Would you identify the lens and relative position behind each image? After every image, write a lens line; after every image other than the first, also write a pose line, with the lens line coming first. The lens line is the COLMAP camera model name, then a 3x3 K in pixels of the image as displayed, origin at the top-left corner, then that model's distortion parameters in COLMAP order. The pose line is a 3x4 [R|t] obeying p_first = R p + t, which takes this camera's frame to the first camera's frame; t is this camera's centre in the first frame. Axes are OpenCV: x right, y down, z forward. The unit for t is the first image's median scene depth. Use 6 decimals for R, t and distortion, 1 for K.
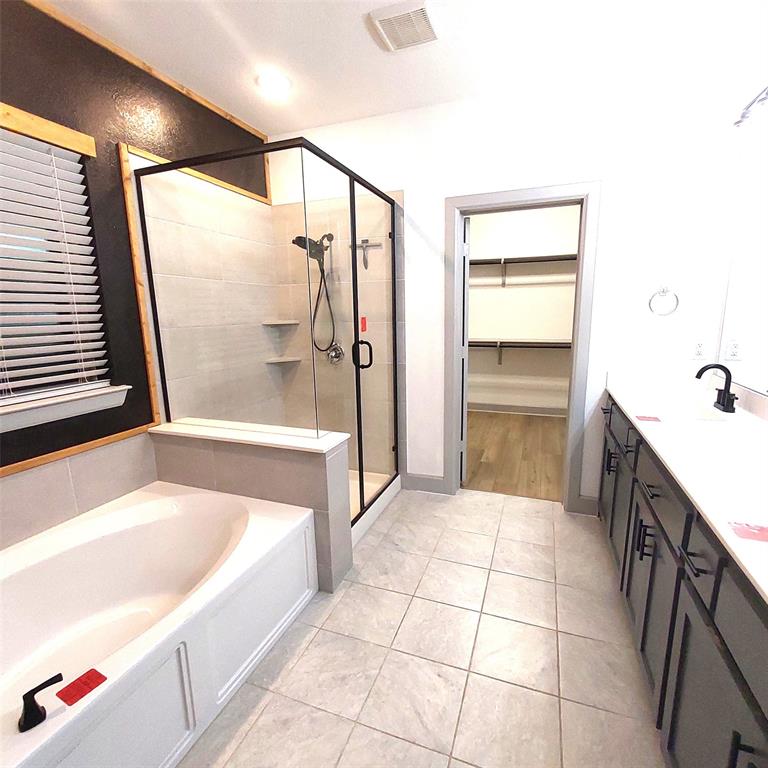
lens RADIAL K [[408.4, 0, 394.2], [0, 408.4, 391.1], [0, 0, 1]] dist [-0.001908, -0.000342]
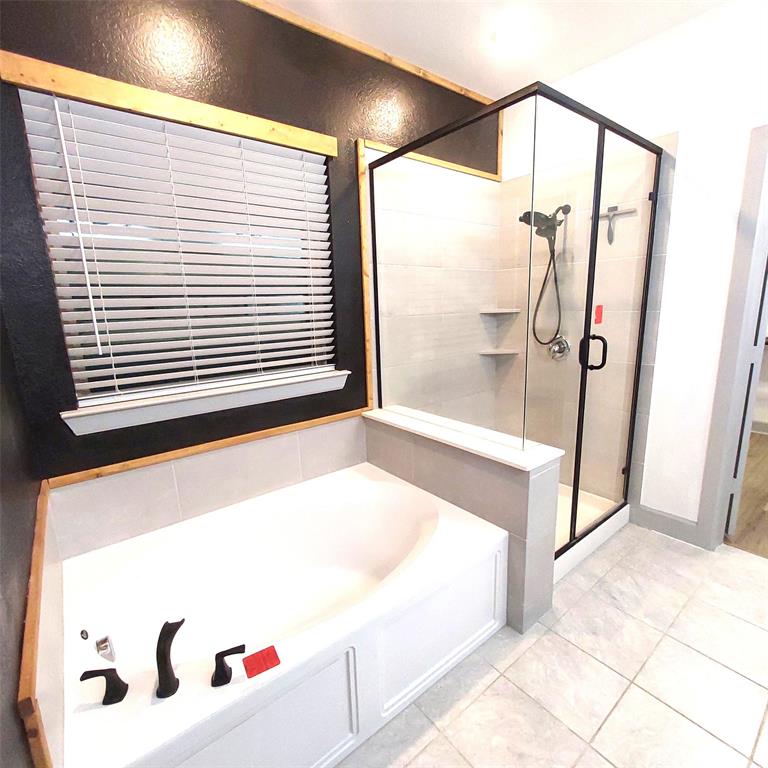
lens RADIAL K [[408.4, 0, 394.2], [0, 408.4, 391.1], [0, 0, 1]] dist [-0.001908, -0.000342]
pose [[0.859818, 0.099307, -0.500850, -0.005153], [-0.083198, 0.995043, 0.054466, -0.028320], [0.503776, -0.005161, 0.863819, 0.127981]]
